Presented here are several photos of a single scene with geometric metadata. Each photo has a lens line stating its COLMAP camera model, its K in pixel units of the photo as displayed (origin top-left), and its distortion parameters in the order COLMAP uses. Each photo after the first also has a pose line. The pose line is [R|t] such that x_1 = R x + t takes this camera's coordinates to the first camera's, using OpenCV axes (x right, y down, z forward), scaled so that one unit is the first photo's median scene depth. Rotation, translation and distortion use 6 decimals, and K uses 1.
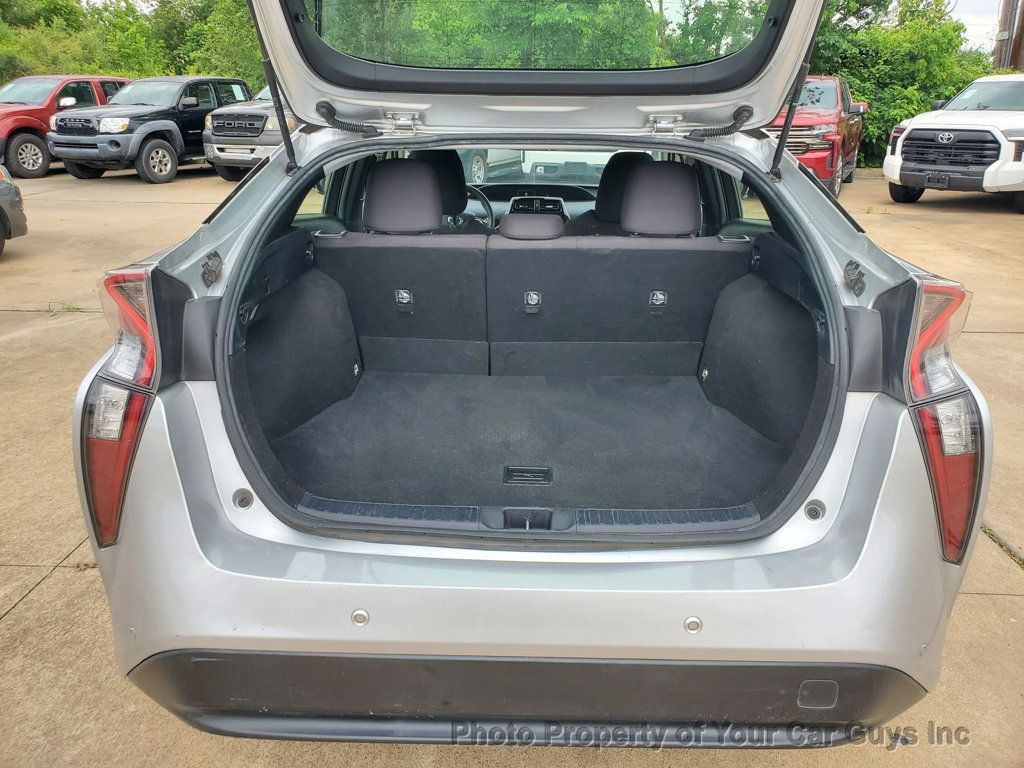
lens RADIAL K [[800.8, 0, 514.2], [0, 800.8, 370.1], [0, 0, 1]] dist [0.003452, 0.016792]
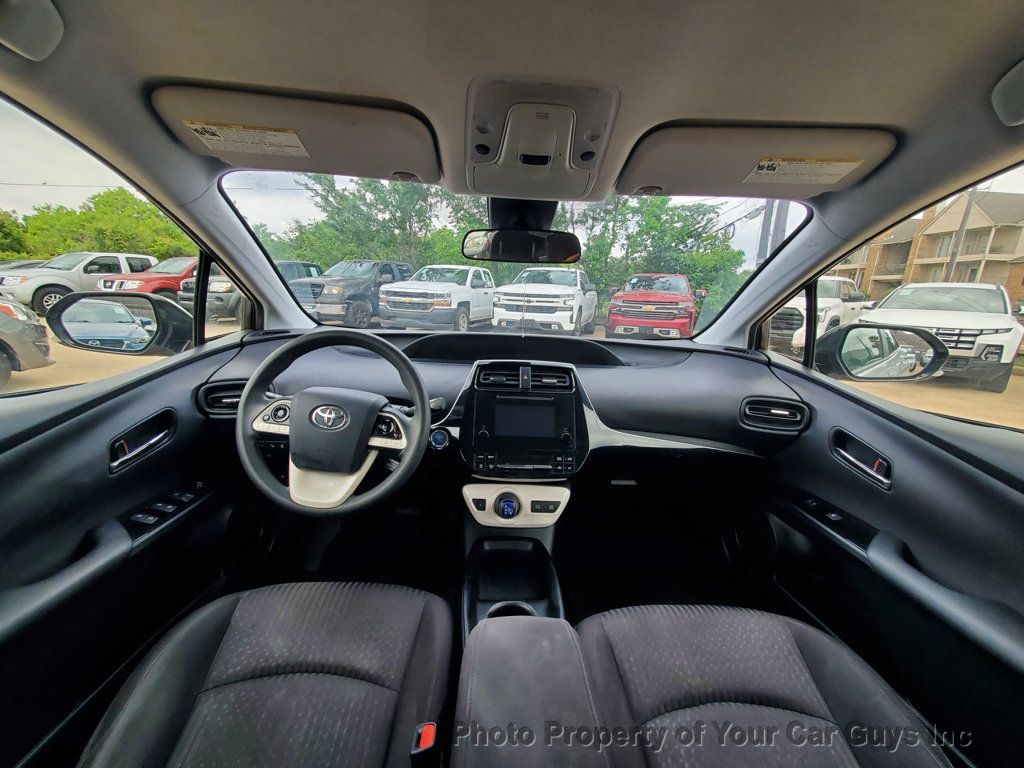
lens RADIAL K [[402.6, 0, 513.1], [0, 402.6, 390.9], [0, 0, 1]] dist [0.009784, -0.003575]
pose [[0.997624, 0.018453, 0.066380, 0.001522], [-0.012650, 0.996145, -0.086800, -0.062555], [-0.067726, 0.085754, 0.994012, 0.268261]]
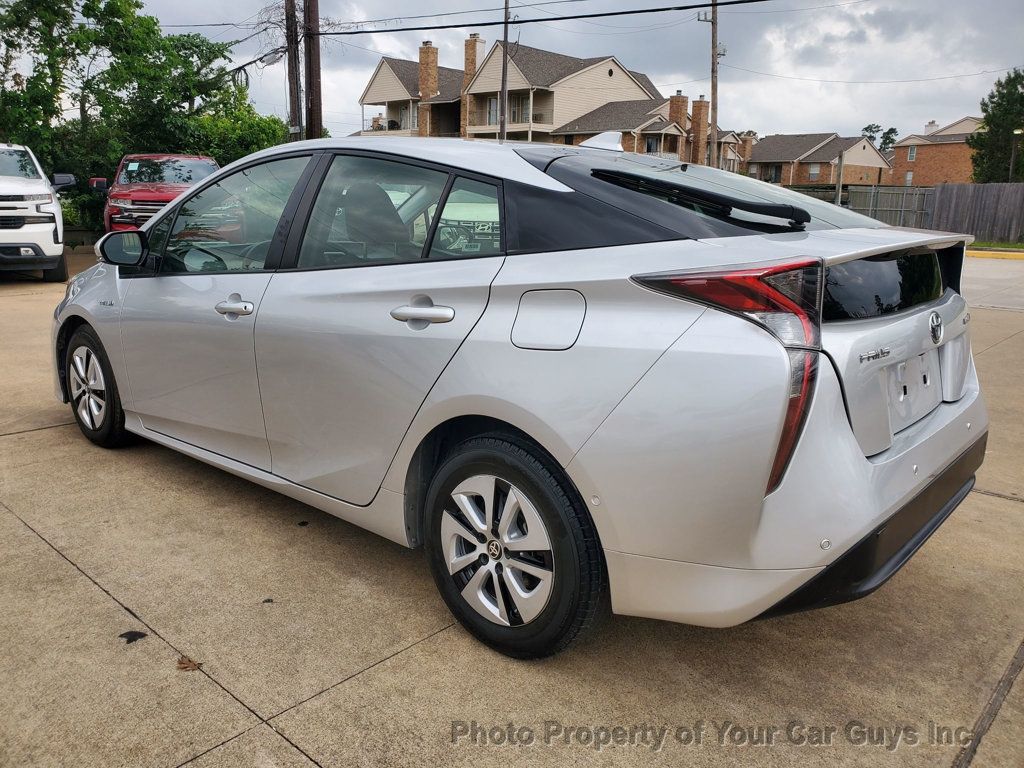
lens RADIAL K [[800.8, 0, 505.6], [0, 800.8, 382.4], [0, 0, 1]] dist [0.003452, 0.016792]
pose [[0.651981, -0.170924, 0.738719, -0.214326], [0.231271, 0.972664, 0.020938, -0.008193], [-0.722105, 0.157193, 0.673688, 0.059900]]
